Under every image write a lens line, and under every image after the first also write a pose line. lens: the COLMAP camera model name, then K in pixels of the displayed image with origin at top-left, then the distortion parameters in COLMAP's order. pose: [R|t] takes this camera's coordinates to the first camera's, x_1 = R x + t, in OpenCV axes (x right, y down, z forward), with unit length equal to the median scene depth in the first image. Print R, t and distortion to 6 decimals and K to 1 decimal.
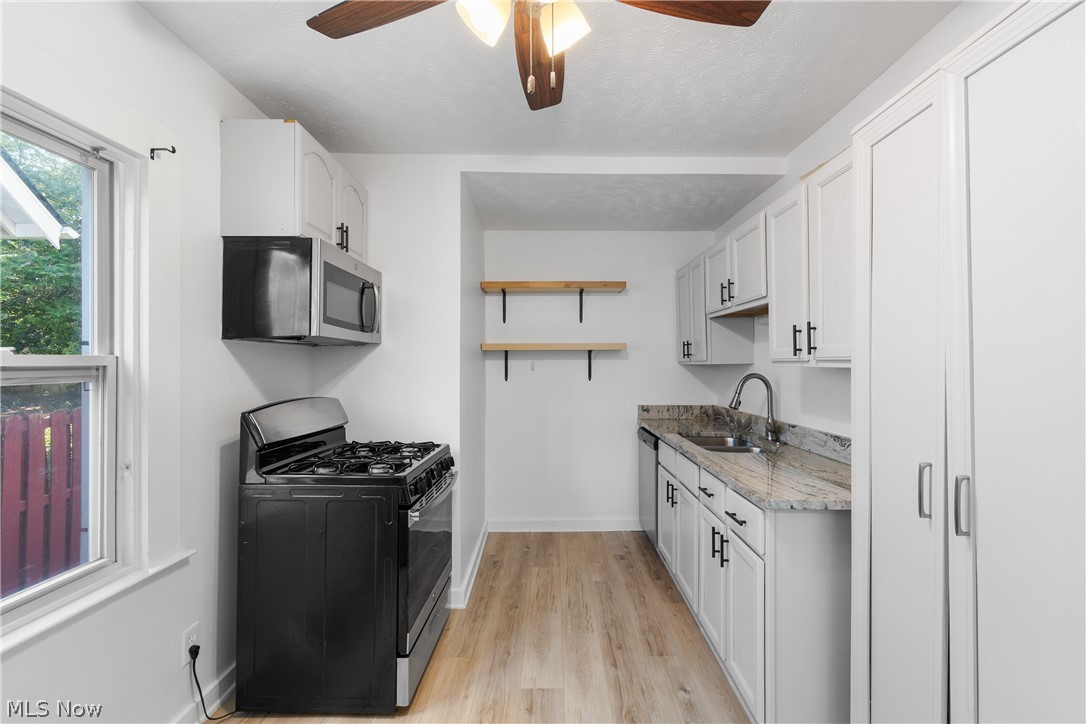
lens RADIAL K [[481.9, 0, 555.2], [0, 481.9, 368.0], [0, 0, 1]] dist [0.000312, -0.000030]
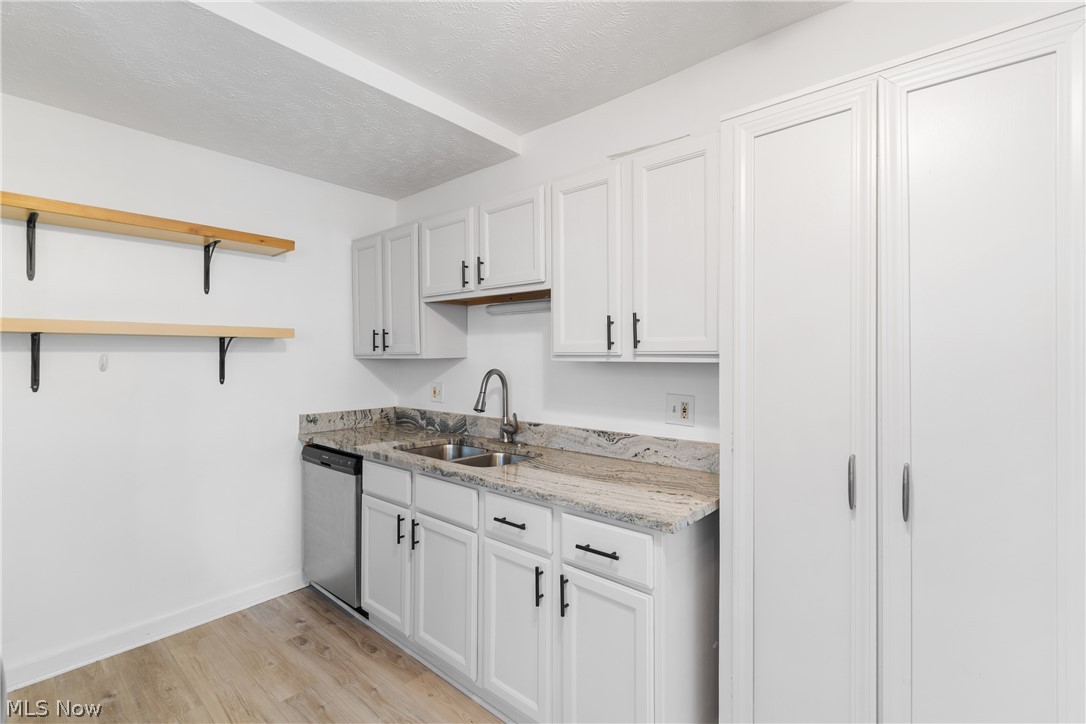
lens RADIAL K [[483.3, 0, 542.1], [0, 483.3, 354.6], [0, 0, 1]] dist [0.000438, -0.000344]
pose [[0.658697, 0.001286, 0.752407, -0.159852], [0.007951, 0.999931, -0.008669, -0.005223], [-0.752366, 0.011693, 0.658642, 0.292612]]
